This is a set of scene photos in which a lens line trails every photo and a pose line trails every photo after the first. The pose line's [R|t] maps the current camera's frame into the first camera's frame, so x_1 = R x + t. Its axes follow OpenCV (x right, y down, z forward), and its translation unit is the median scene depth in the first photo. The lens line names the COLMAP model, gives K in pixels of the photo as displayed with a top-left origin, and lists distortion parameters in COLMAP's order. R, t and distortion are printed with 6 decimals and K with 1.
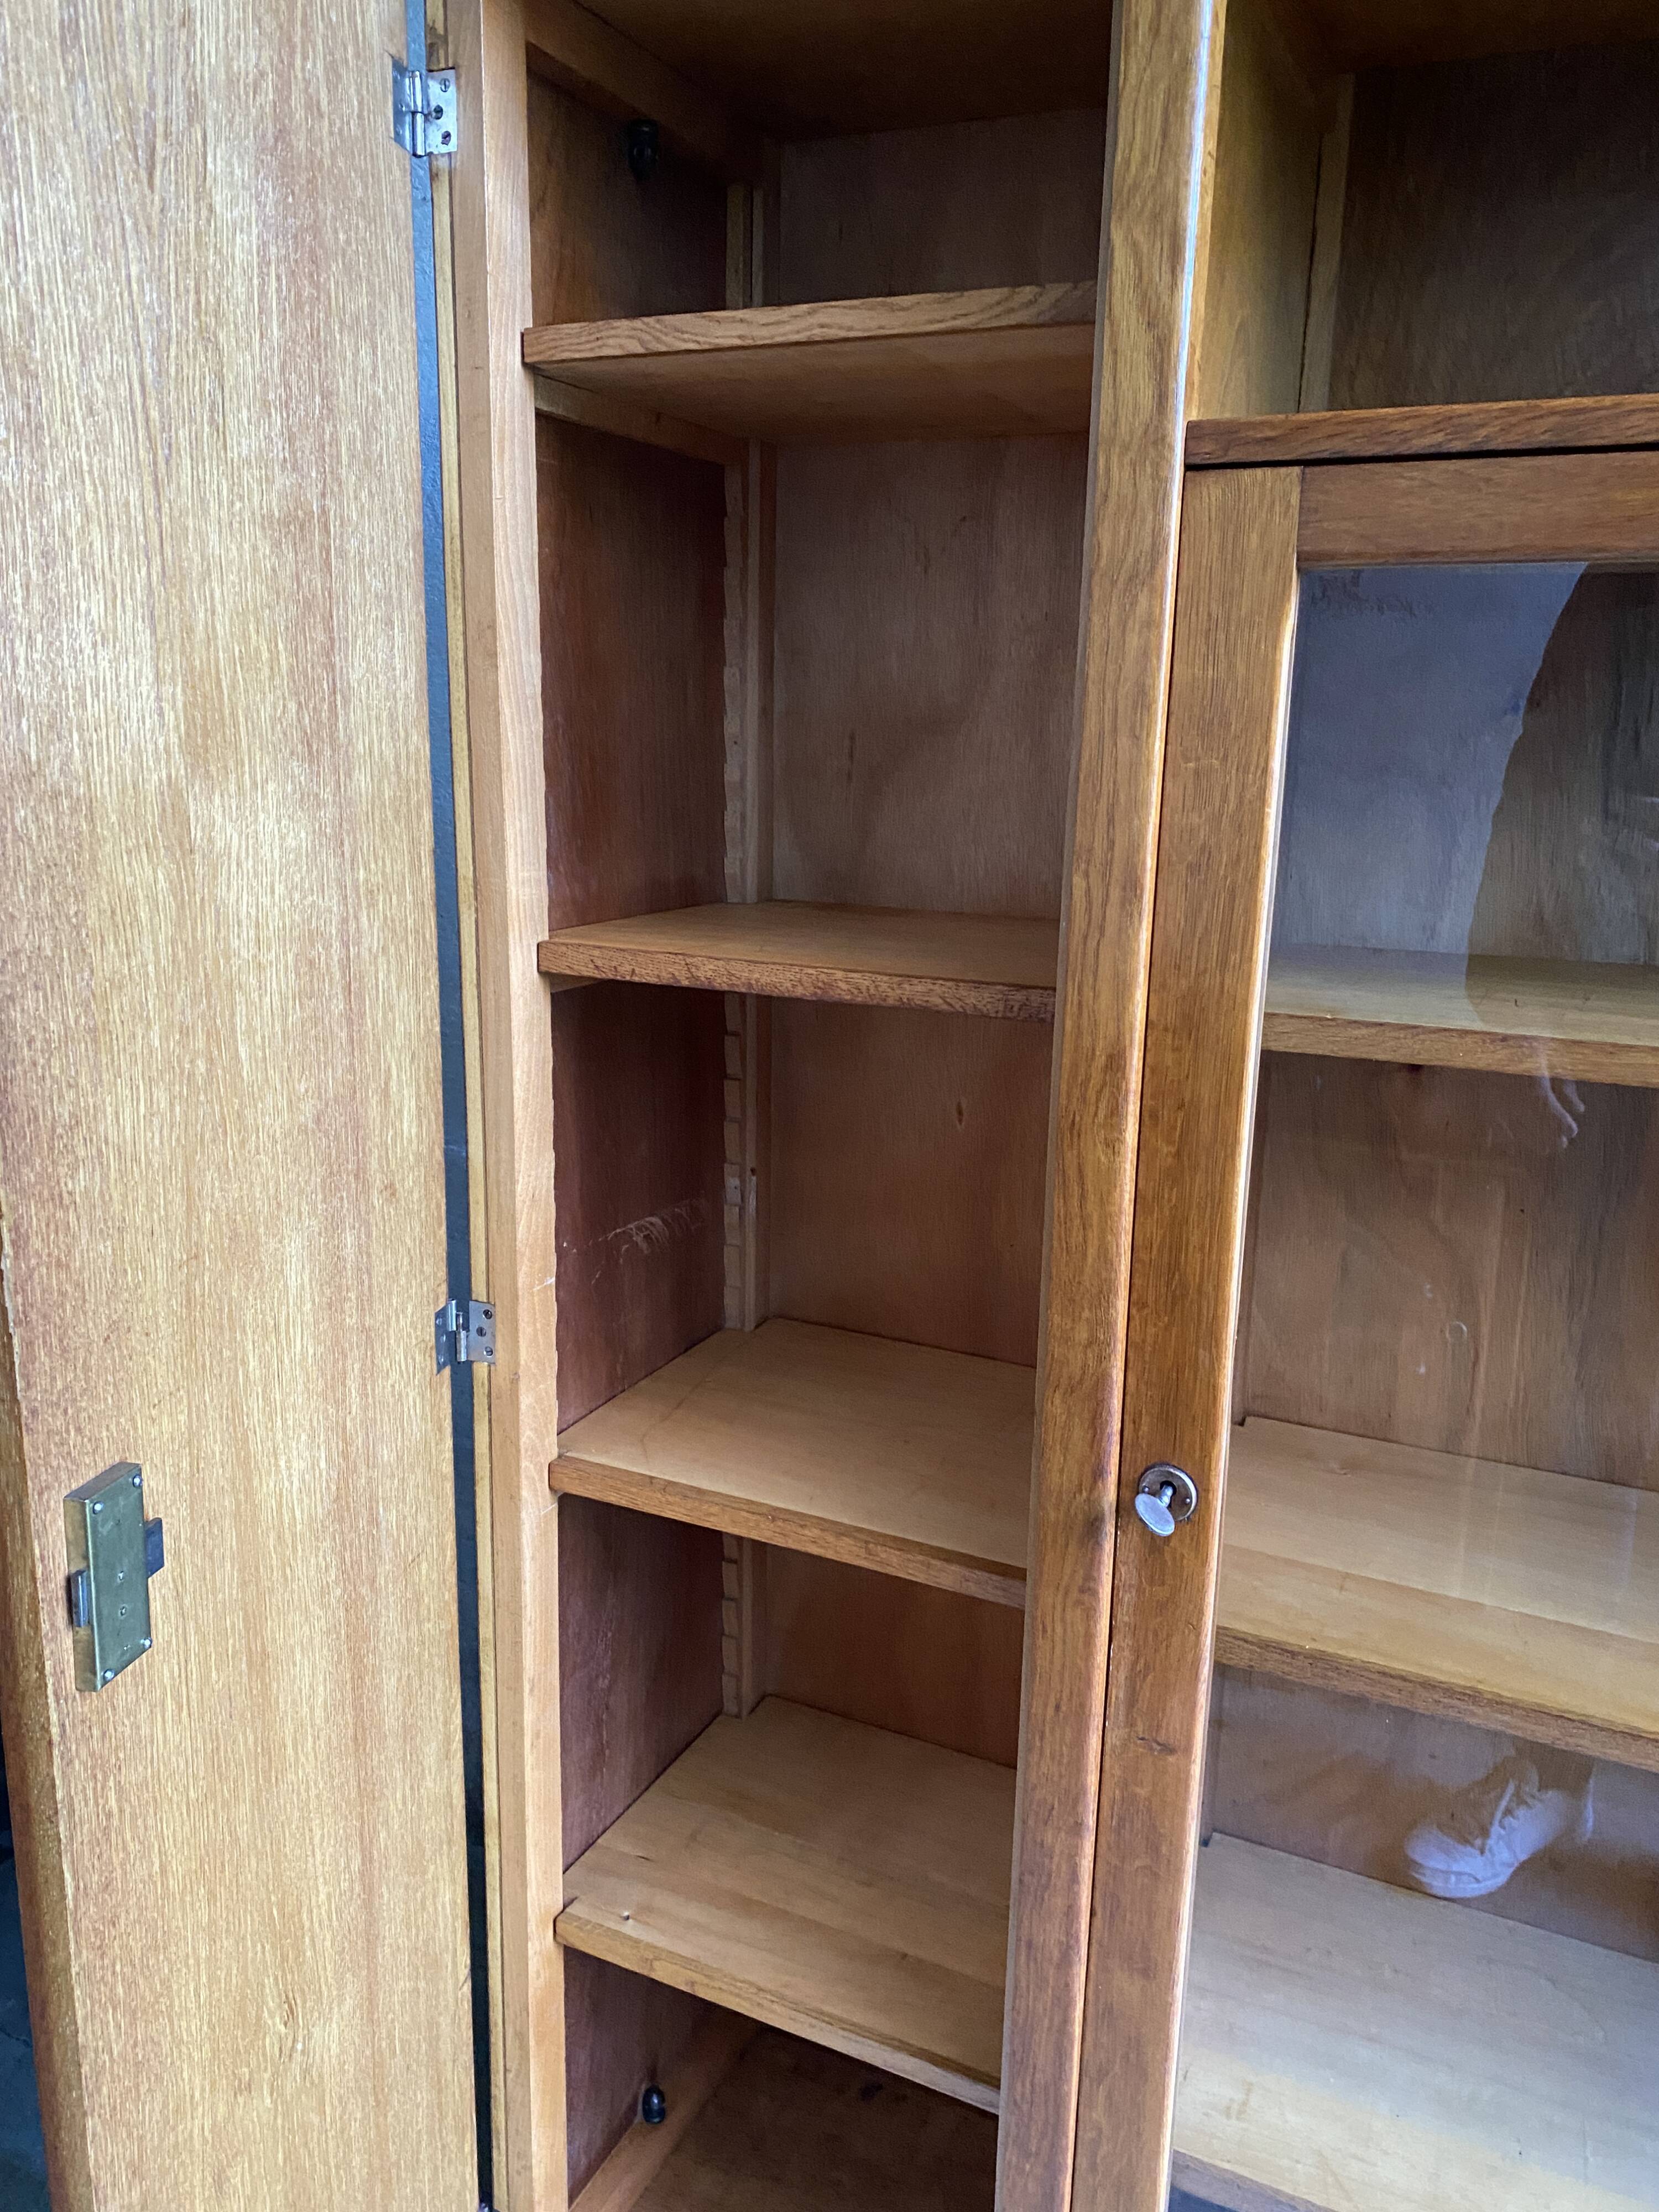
lens RADIAL K [[1670.9, 0, 850.1], [0, 1670.9, 1131.3], [0, 0, 1]] dist [0.037181, -0.032781]
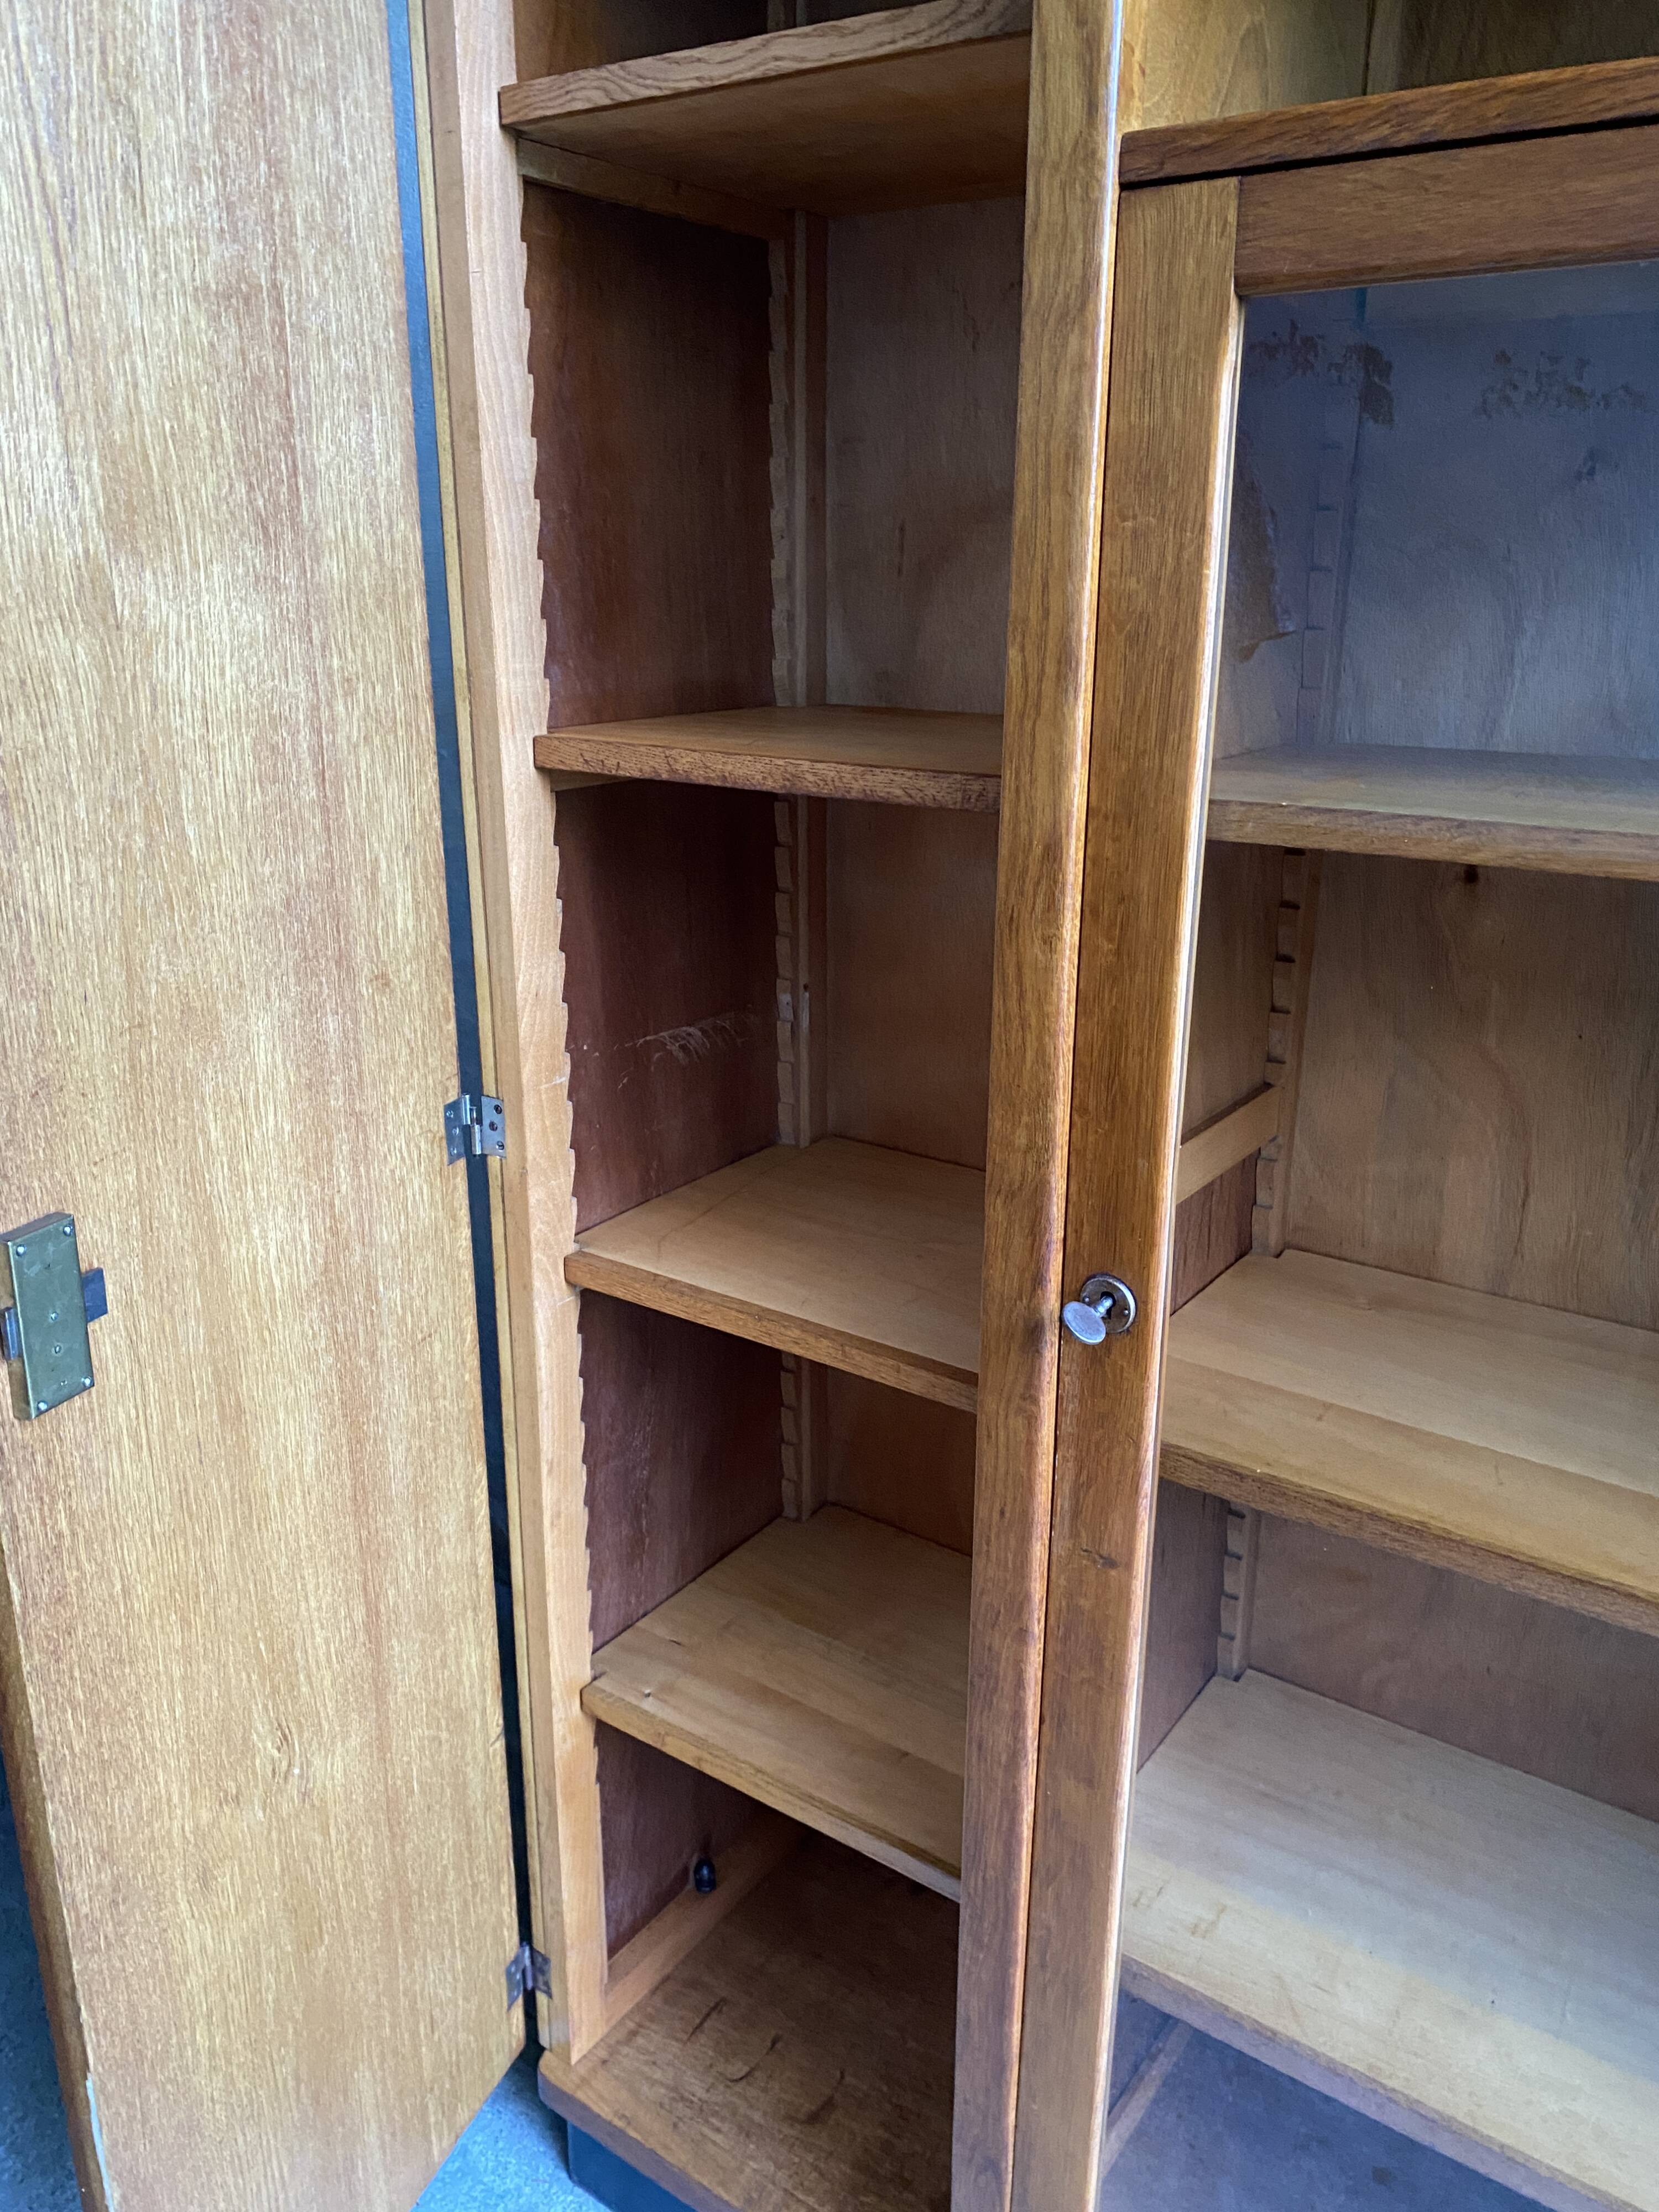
lens RADIAL K [[1670.9, 0, 846.8], [0, 1670.9, 1125.7], [0, 0, 1]] dist [0.037181, -0.032781]
pose [[0.986690, 0.035099, -0.158780, 0.181793], [-0.021987, 0.996257, 0.083600, 0.033570], [0.161120, -0.078997, 0.983768, 0.029821]]
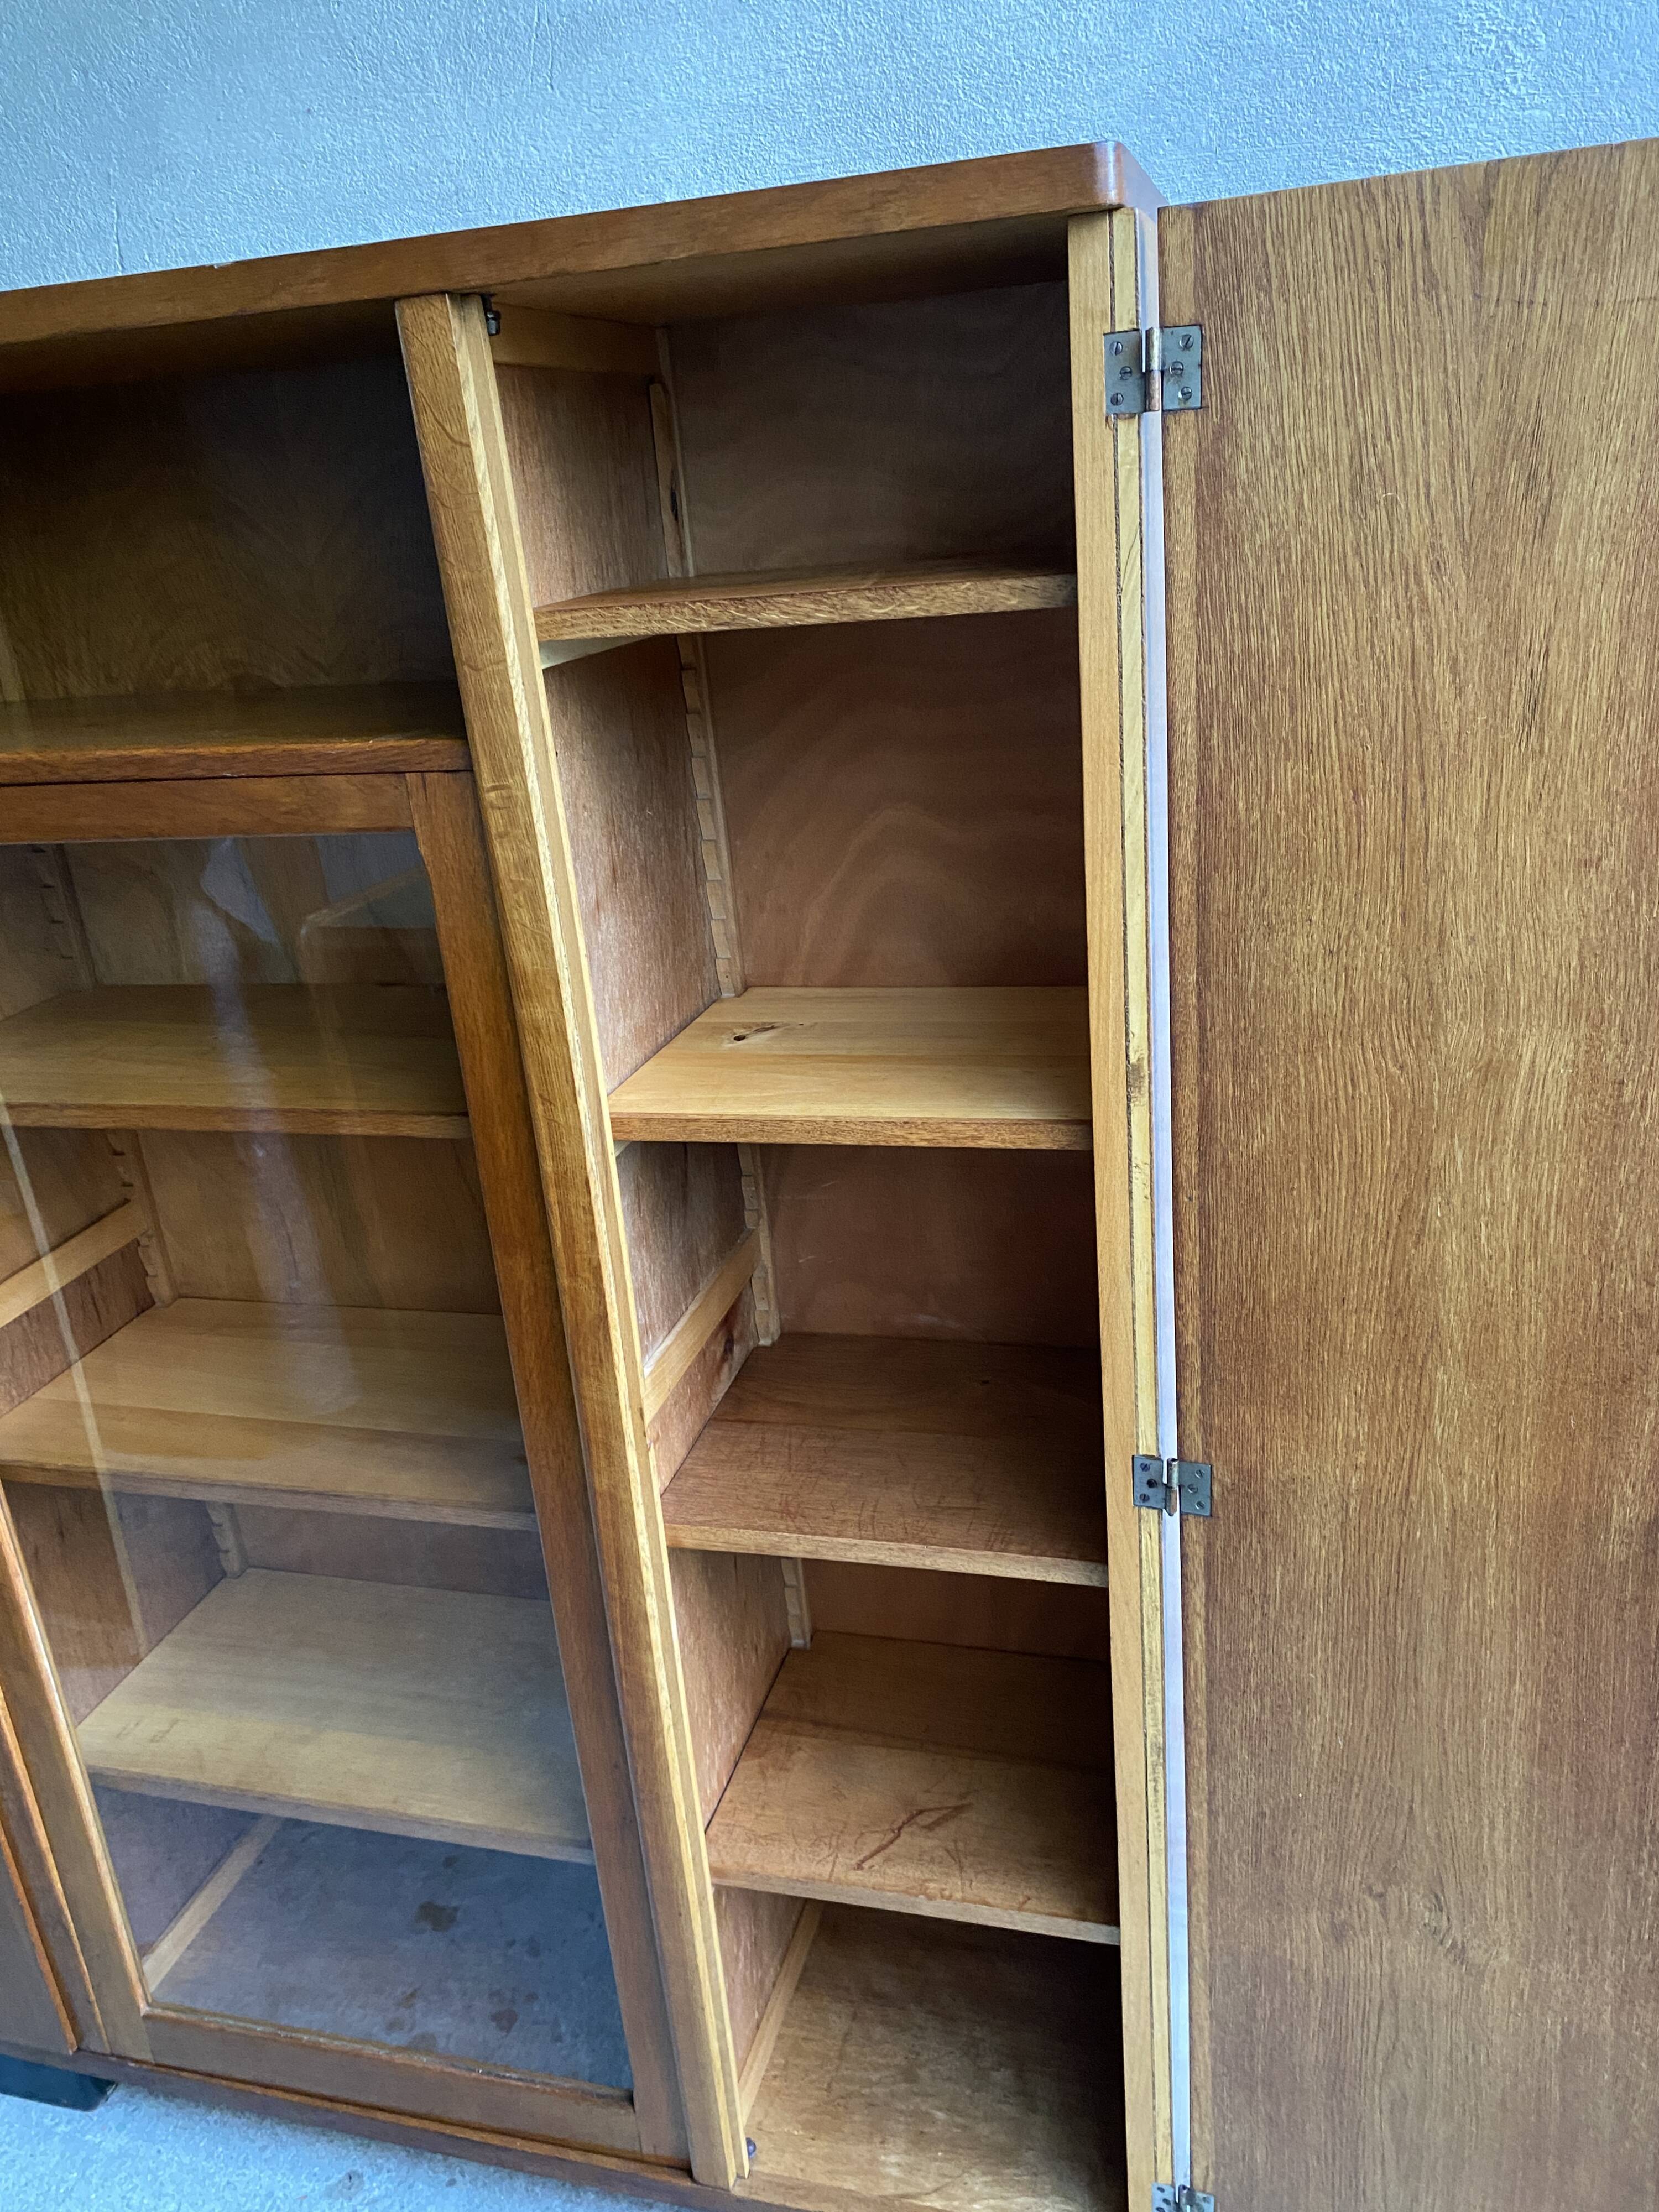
lens RADIAL K [[1685.6, 0, 847.0], [0, 1685.6, 1132.3], [0, 0, 1]] dist [0.030386, -0.033000]
pose [[0.979373, -0.159993, 0.123412, 0.850436], [0.141356, 0.978935, 0.147328, -0.138351], [-0.144384, -0.126844, 0.981358, -0.666378]]
